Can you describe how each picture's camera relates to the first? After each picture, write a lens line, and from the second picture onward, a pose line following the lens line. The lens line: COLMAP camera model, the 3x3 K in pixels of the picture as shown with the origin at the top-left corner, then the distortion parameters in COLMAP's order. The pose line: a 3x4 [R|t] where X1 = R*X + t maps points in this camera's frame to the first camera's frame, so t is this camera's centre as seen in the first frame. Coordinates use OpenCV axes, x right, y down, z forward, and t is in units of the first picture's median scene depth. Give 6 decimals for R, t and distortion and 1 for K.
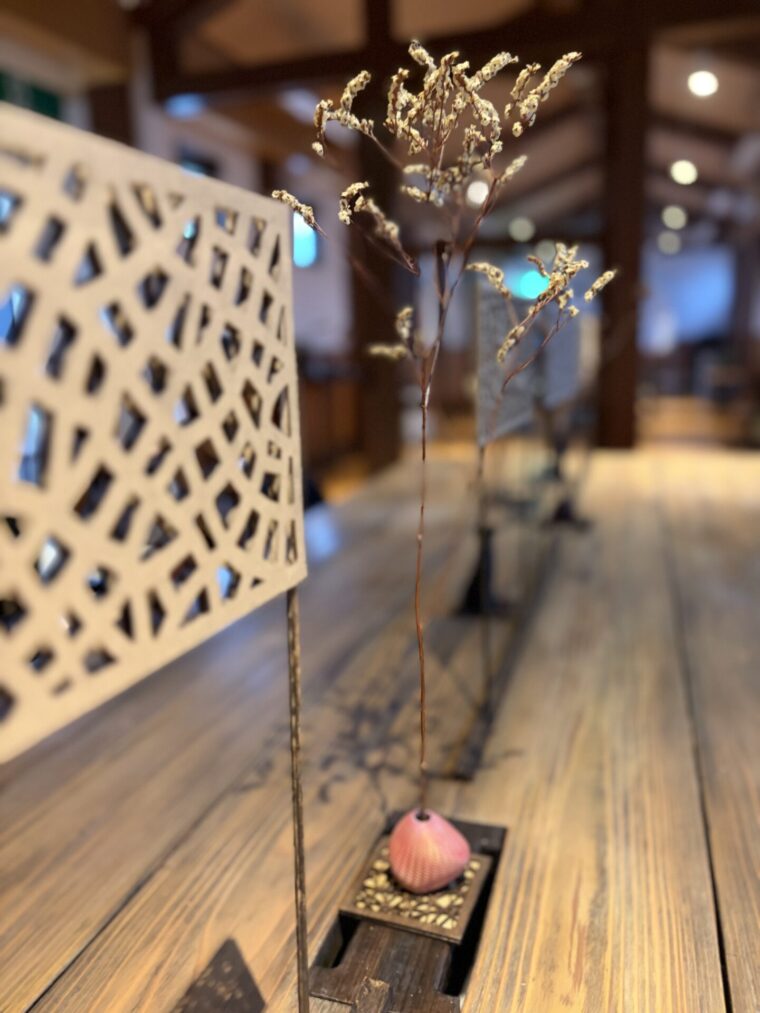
lens RADIAL K [[771.4, 0, 382.5], [0, 771.4, 504.2], [0, 0, 1]] dist [-0.011833, -0.004453]
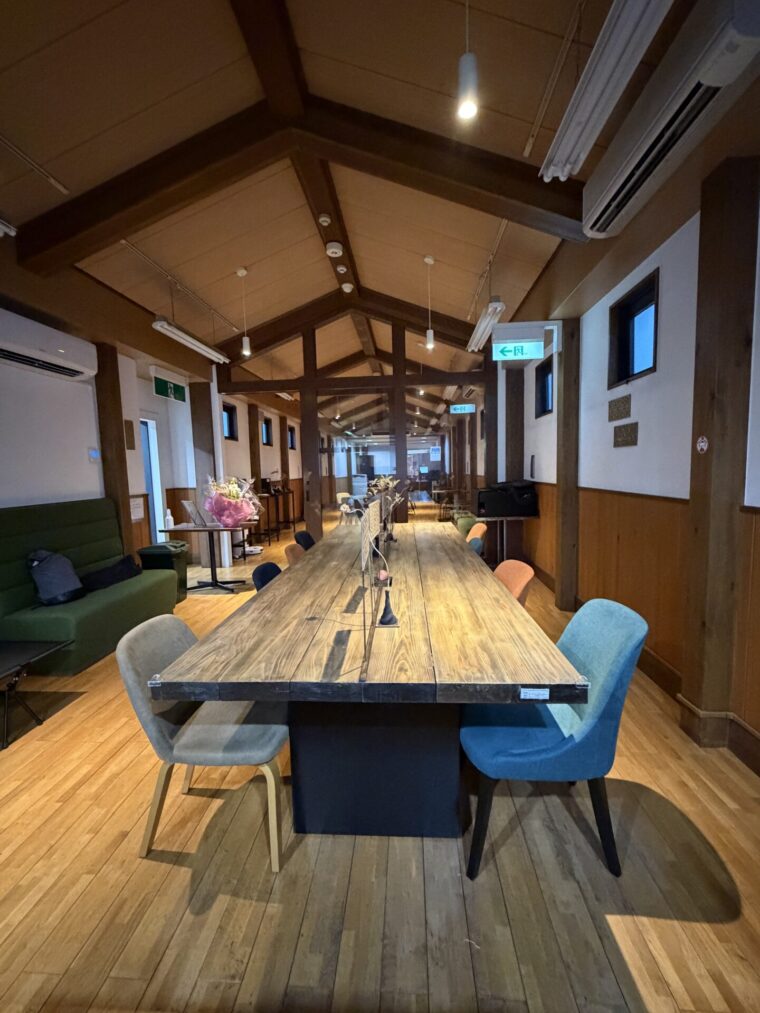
lens RADIAL K [[408.6, 0, 380.2], [0, 408.6, 504.7], [0, 0, 1]] dist [-0.000106, -0.000020]
pose [[0.967901, -0.025540, 0.250032, -0.405384], [0.054850, 0.992309, -0.110970, 0.090869], [-0.245275, 0.121122, 0.961857, -1.238511]]
